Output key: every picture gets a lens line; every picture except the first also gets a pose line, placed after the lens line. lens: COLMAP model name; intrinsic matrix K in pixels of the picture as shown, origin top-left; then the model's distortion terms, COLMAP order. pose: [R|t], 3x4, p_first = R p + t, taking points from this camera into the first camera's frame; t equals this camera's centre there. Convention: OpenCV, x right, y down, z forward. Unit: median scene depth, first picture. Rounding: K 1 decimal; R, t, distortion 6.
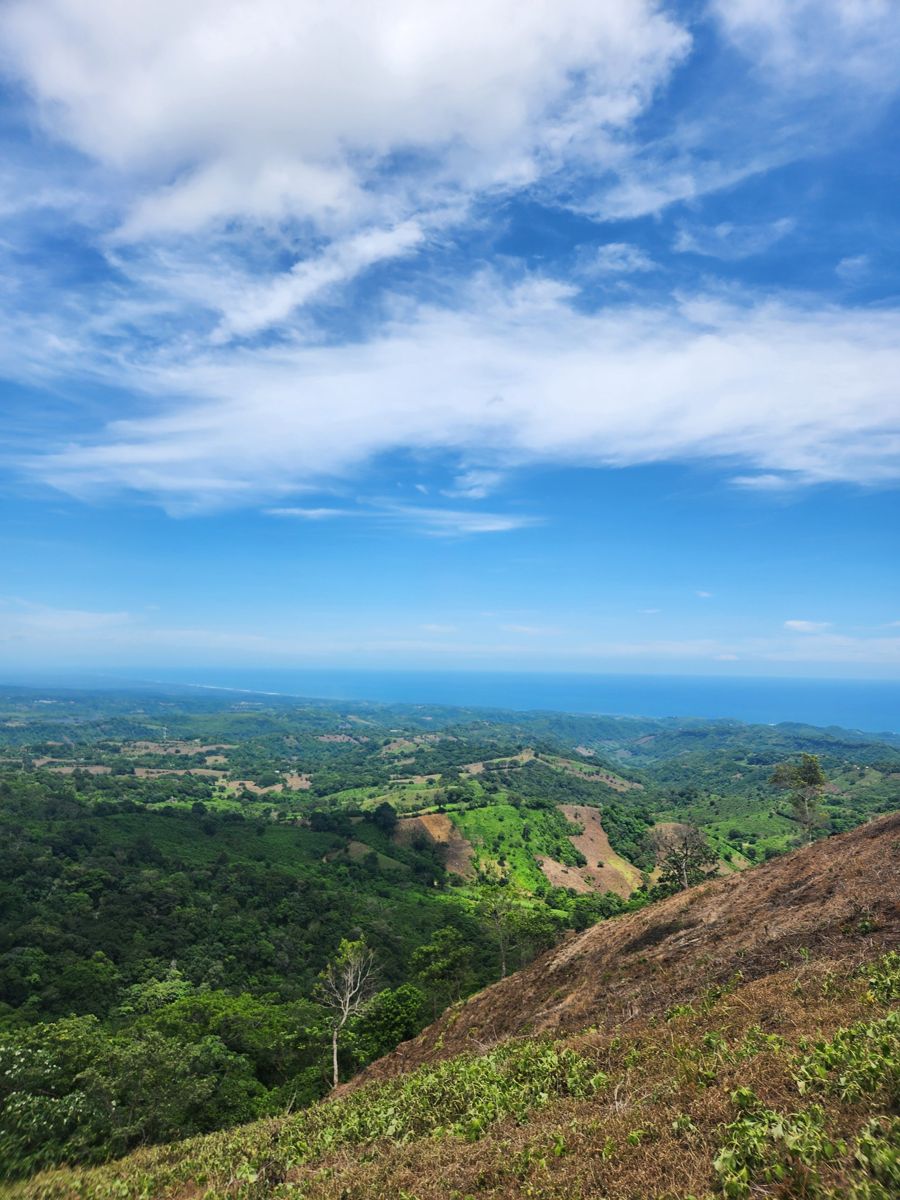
lens RADIAL K [[807.0, 0, 440.3], [0, 807.0, 598.6], [0, 0, 1]] dist [0.060227, -0.014404]
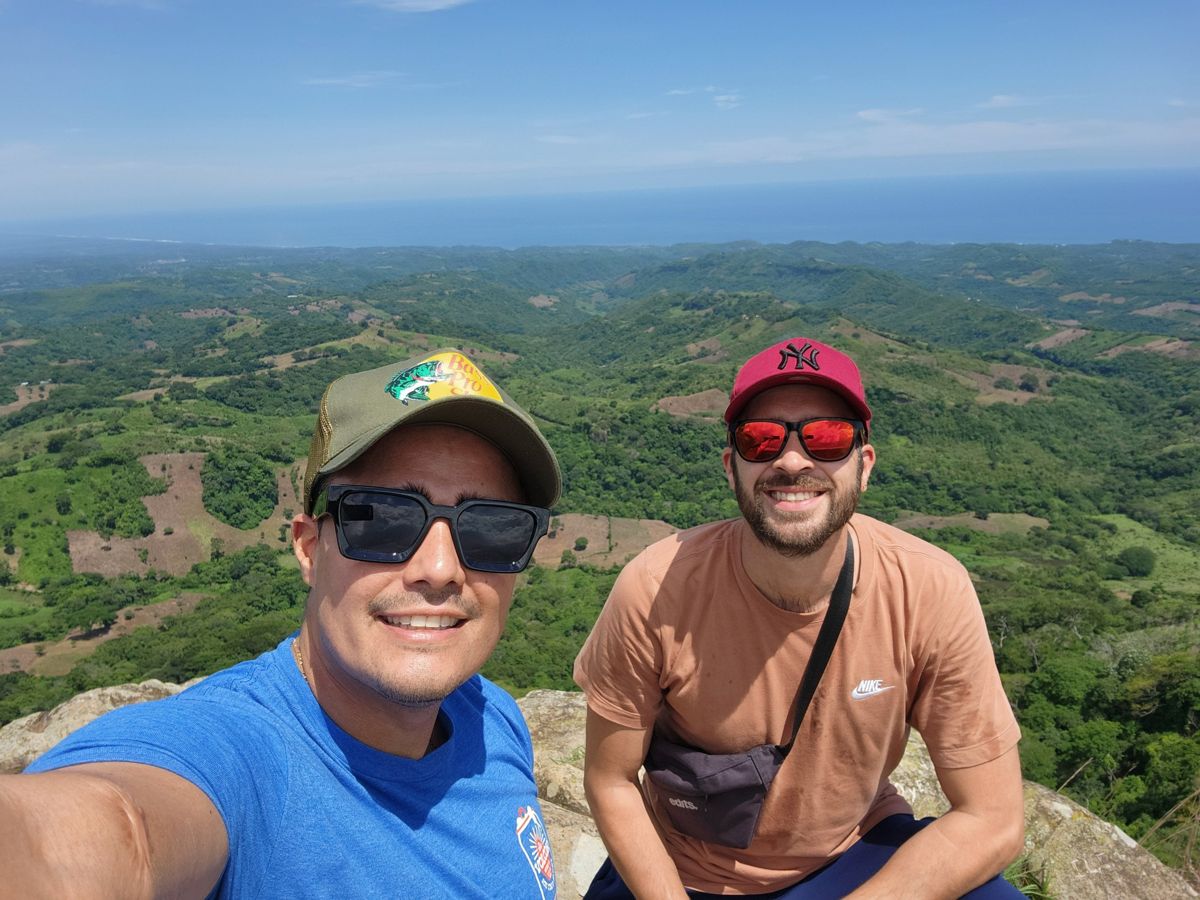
lens RADIAL K [[927.1, 0, 602.9], [0, 927.1, 460.1], [0, 0, 1]] dist [0.023151, -0.033688]
pose [[0.988106, -0.095672, 0.120385, 0.148169], [0.045294, 0.929233, 0.366707, -0.015028], [-0.146949, -0.356893, 0.922515, 0.035867]]
